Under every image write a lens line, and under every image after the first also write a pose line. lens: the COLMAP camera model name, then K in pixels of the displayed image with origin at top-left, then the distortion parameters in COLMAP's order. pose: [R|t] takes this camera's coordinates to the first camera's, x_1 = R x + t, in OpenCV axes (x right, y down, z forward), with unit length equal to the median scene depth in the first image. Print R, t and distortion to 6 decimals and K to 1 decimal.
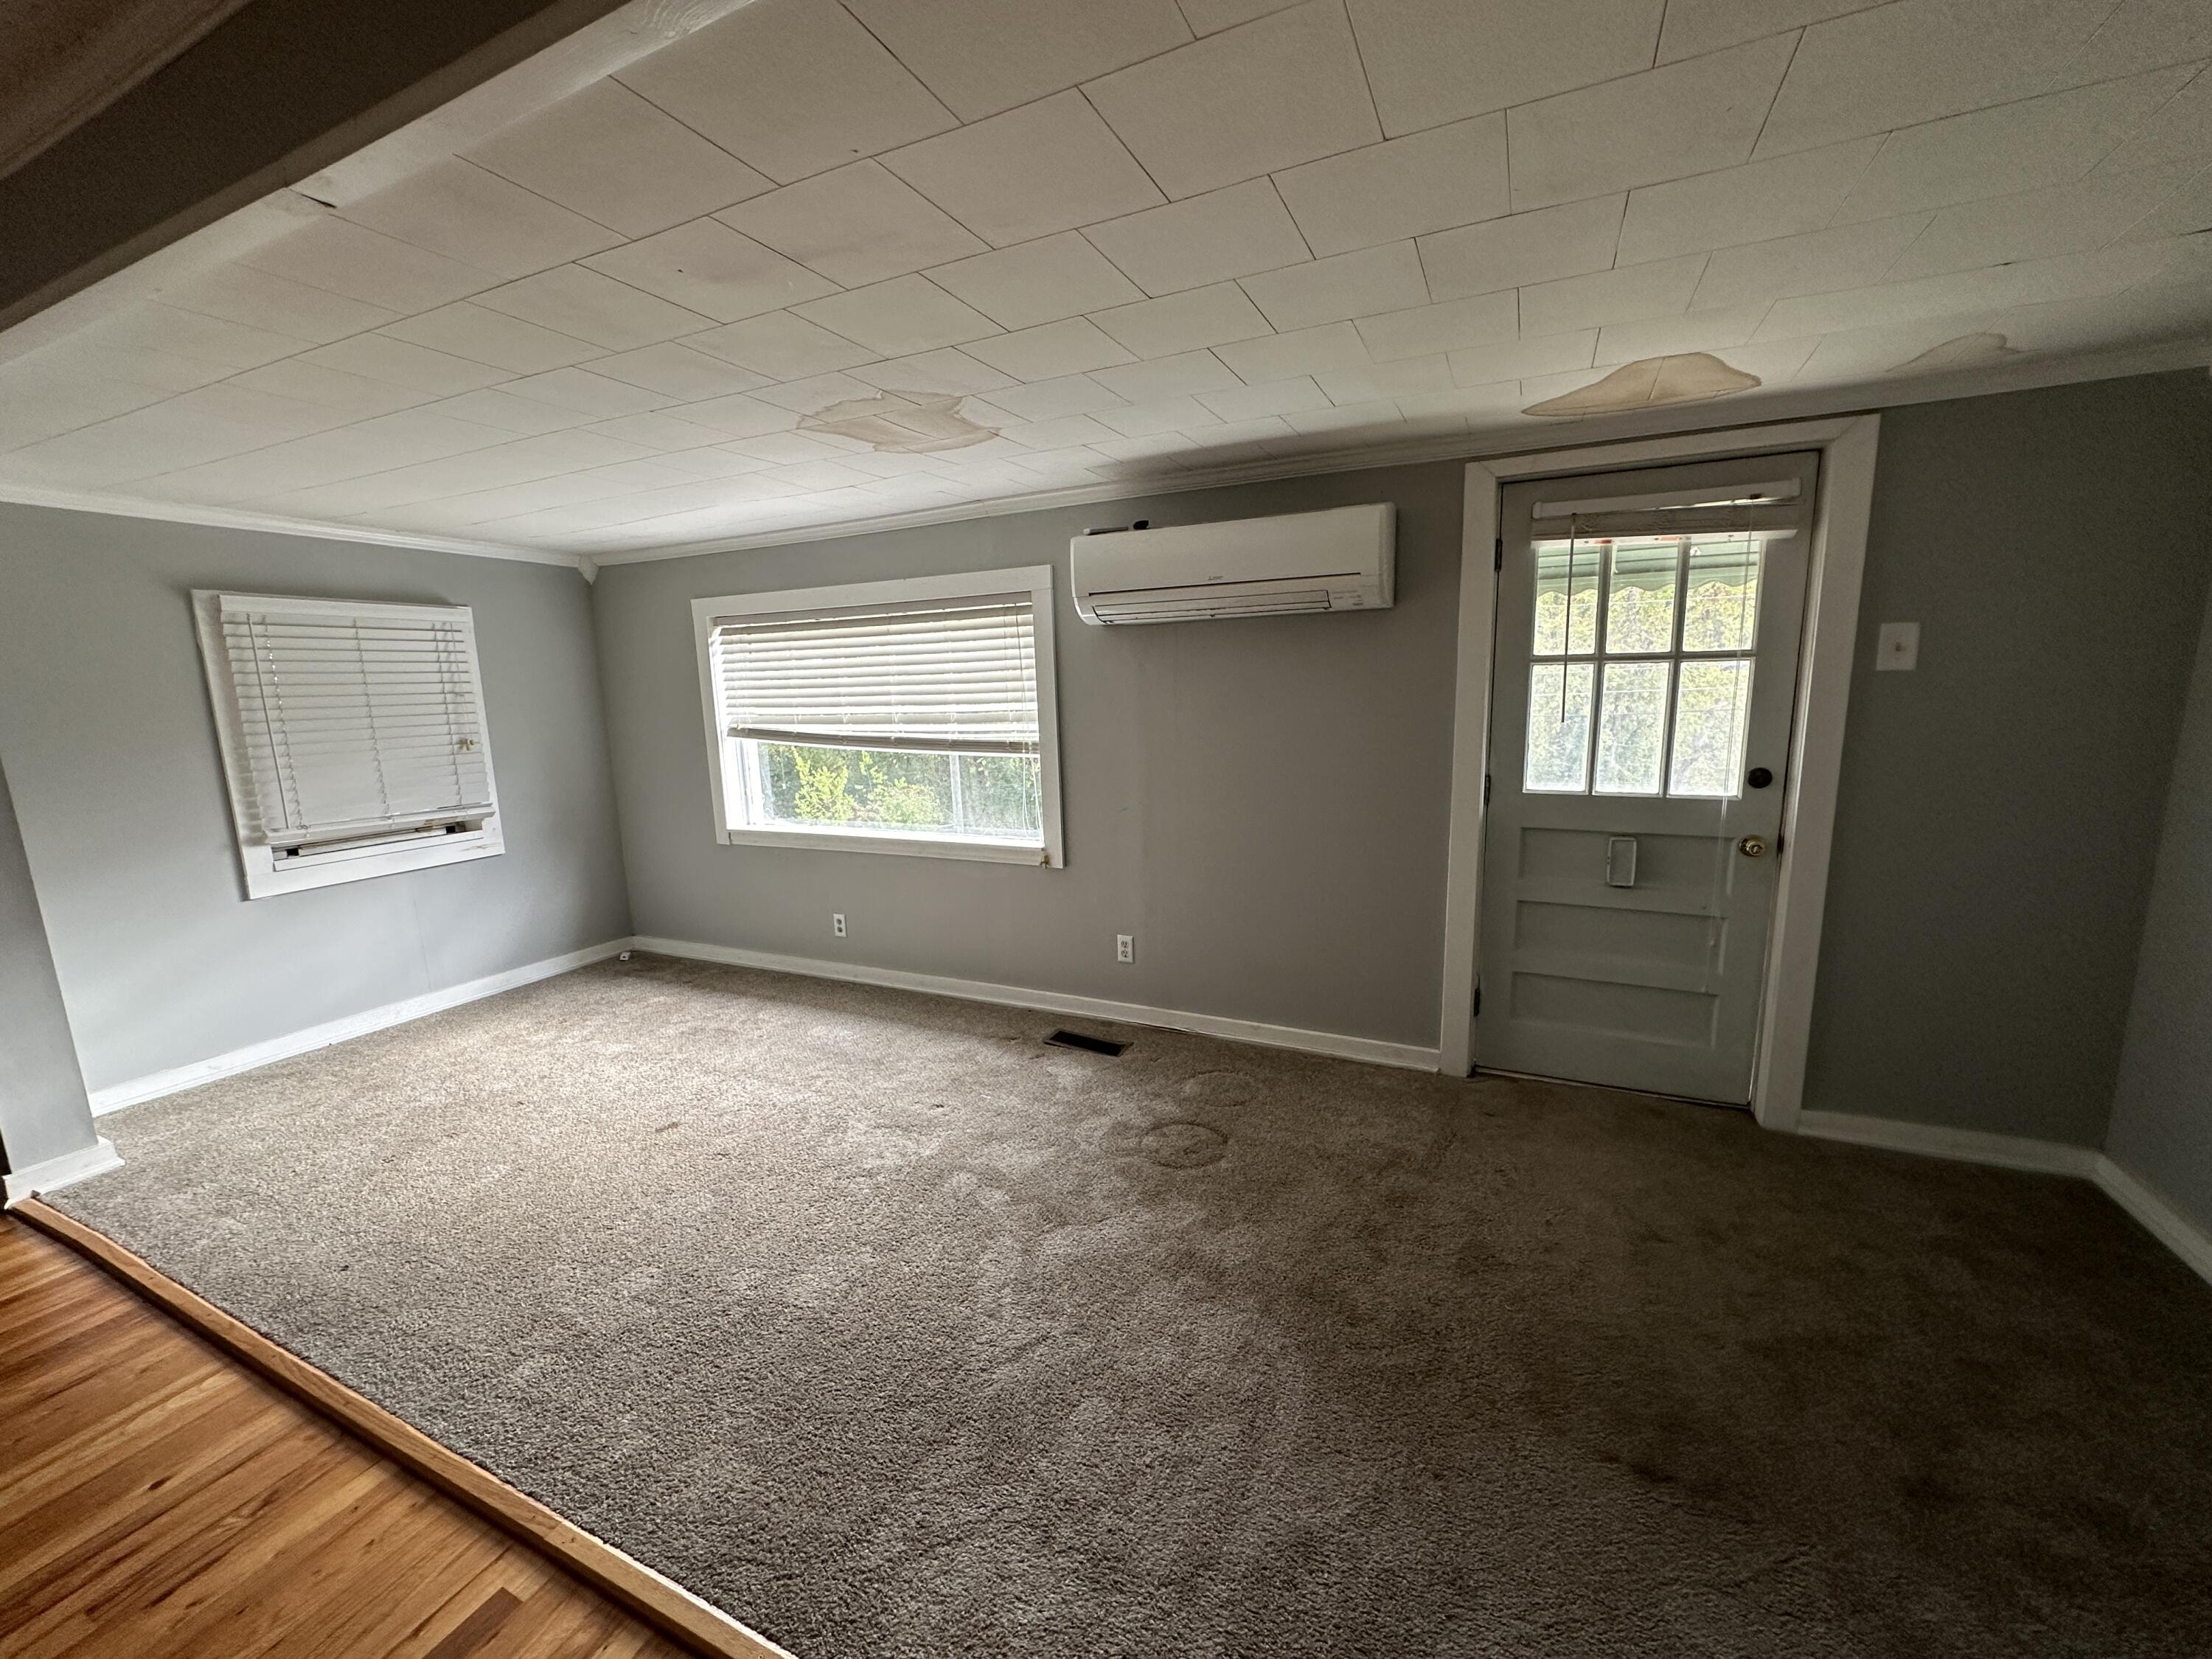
lens RADIAL K [[882.9, 0, 1106.0], [0, 882.9, 829.5], [0, 0, 1]] dist [0.000171, 0.000246]
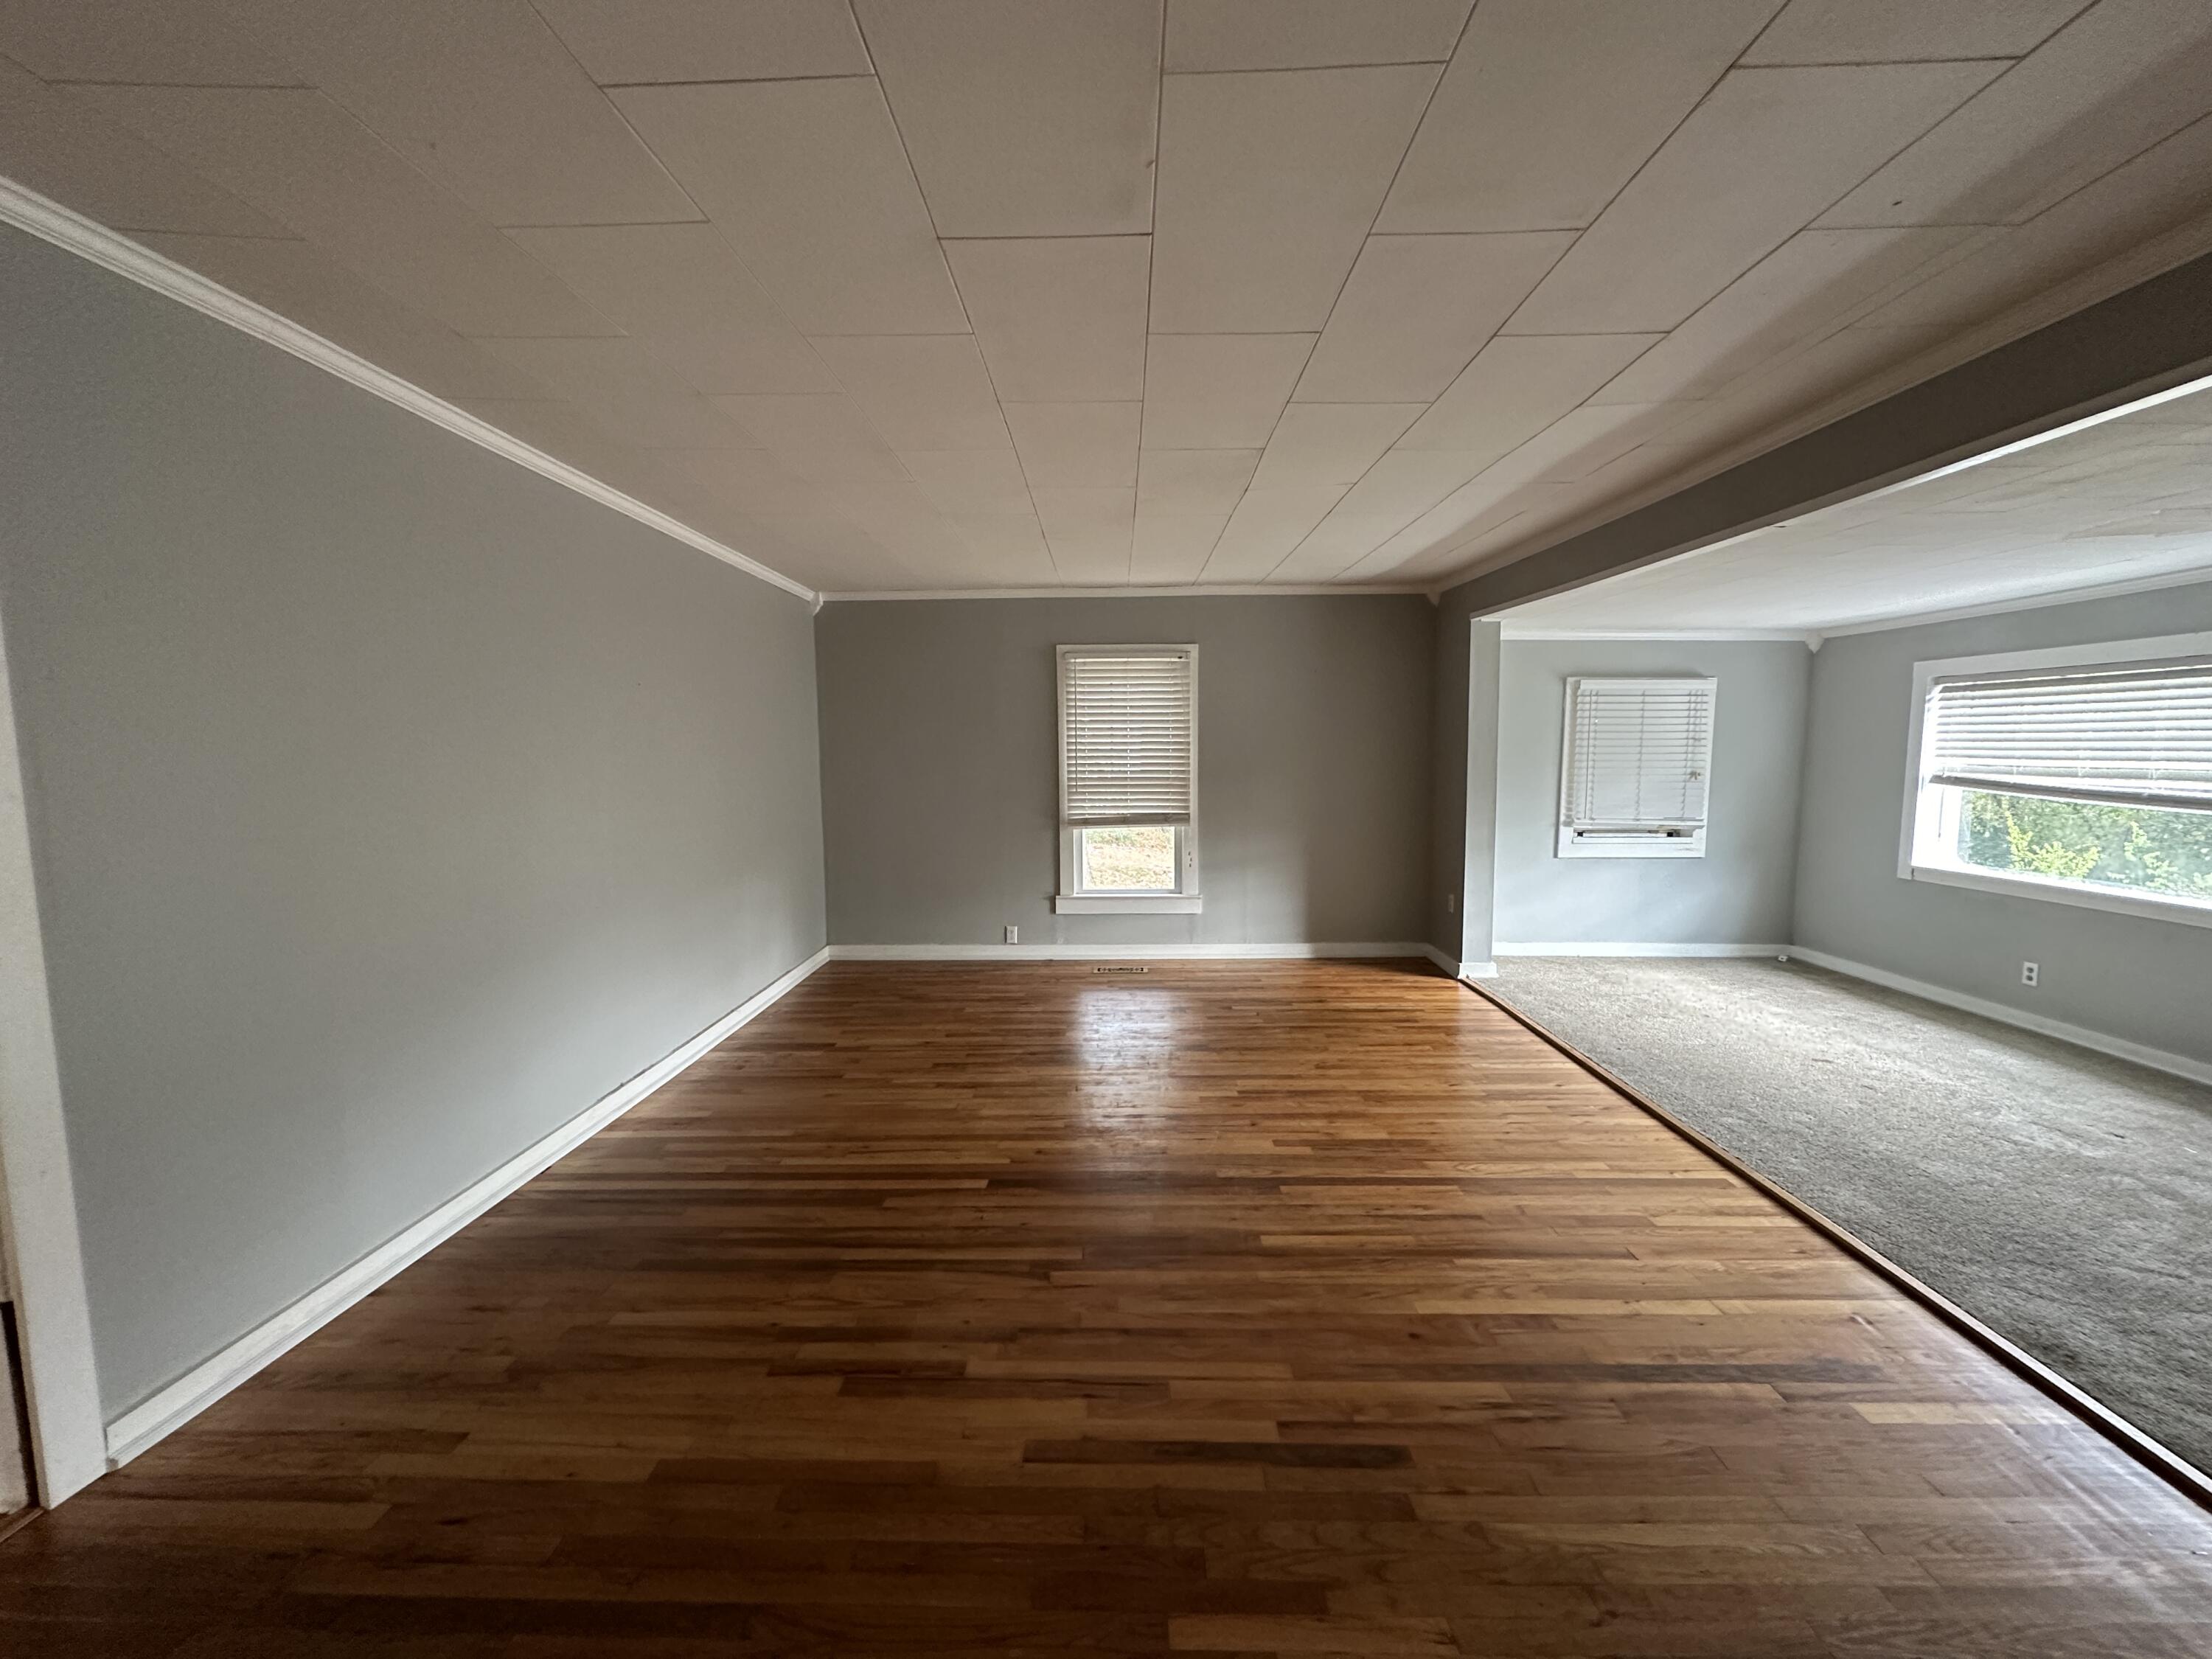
lens RADIAL K [[882.9, 0, 1106.0], [0, 882.9, 829.5], [0, 0, 1]] dist [0.000171, 0.000246]
pose [[0.418297, 0.114266, -0.901094, 0.172672], [-0.160419, 0.985755, 0.050533, 0.073856], [0.894032, 0.123415, 0.430668, -0.469637]]
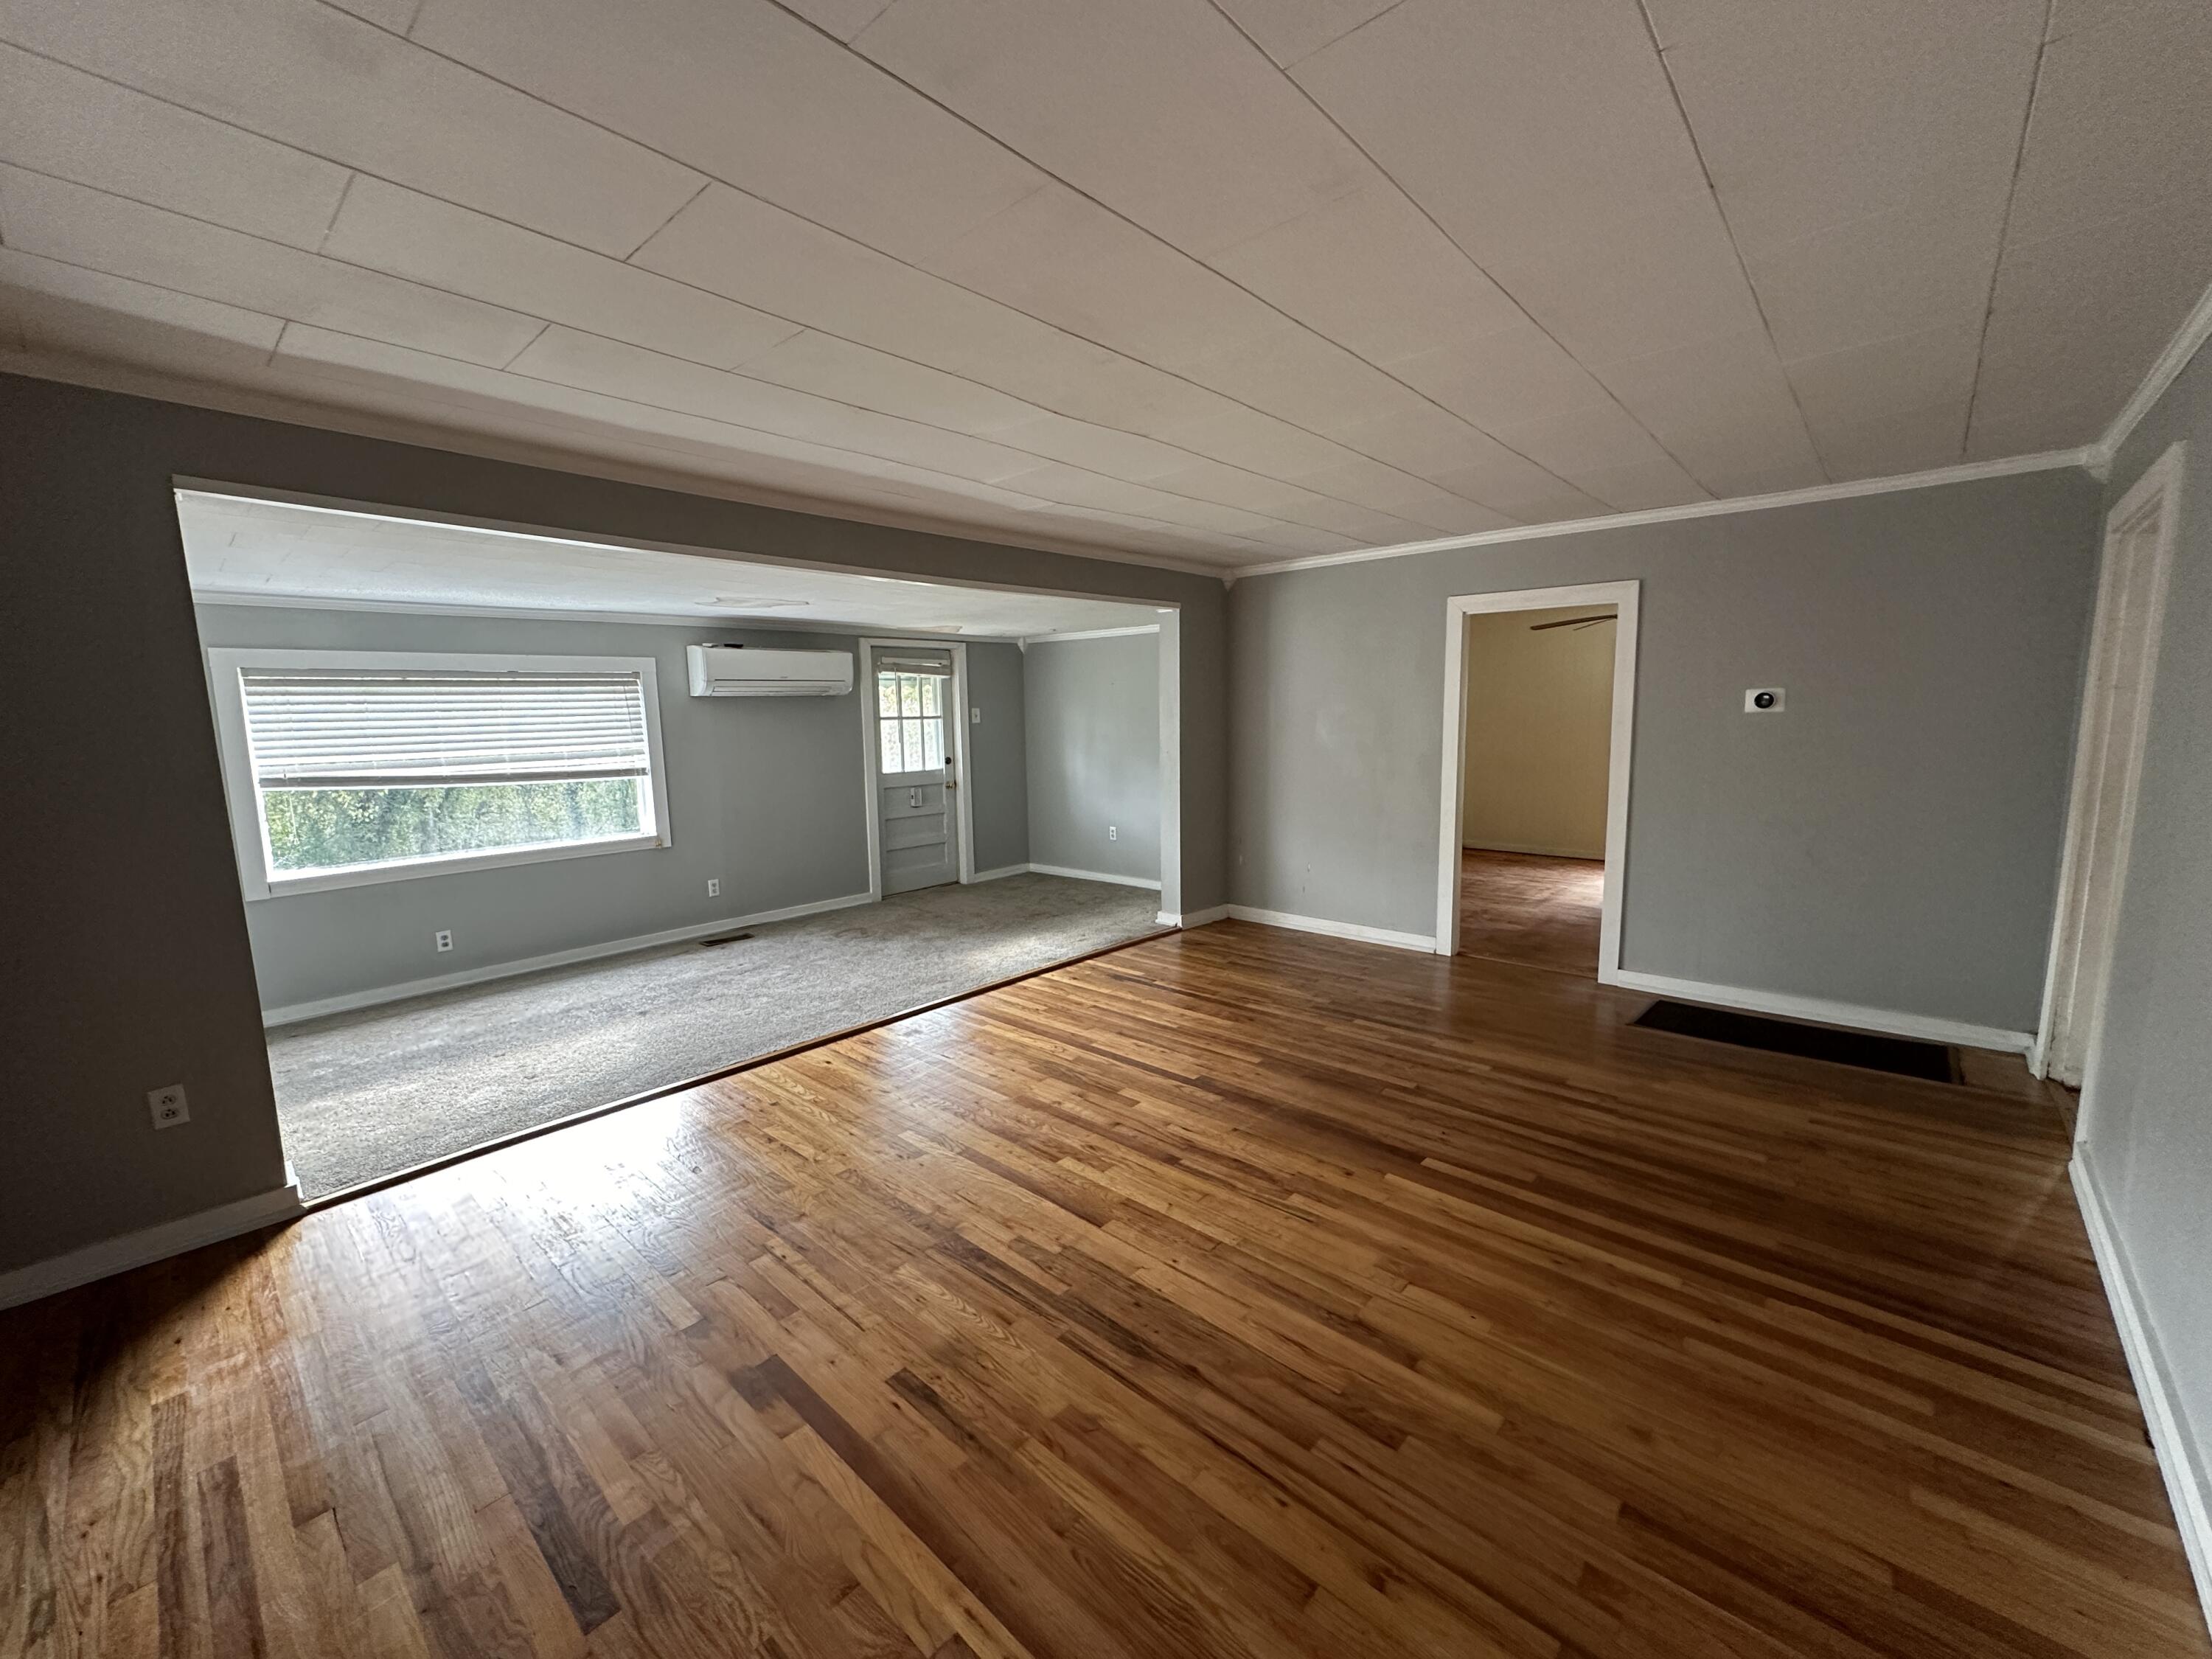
lens RADIAL K [[882.9, 0, 1106.0], [0, 882.9, 829.5], [0, 0, 1]] dist [0.000171, 0.000246]
pose [[0.283316, -0.108948, 0.952818, -1.310874], [0.174913, 0.982732, 0.060358, 0.054346], [-0.942941, 0.149560, 0.297480, -0.203814]]
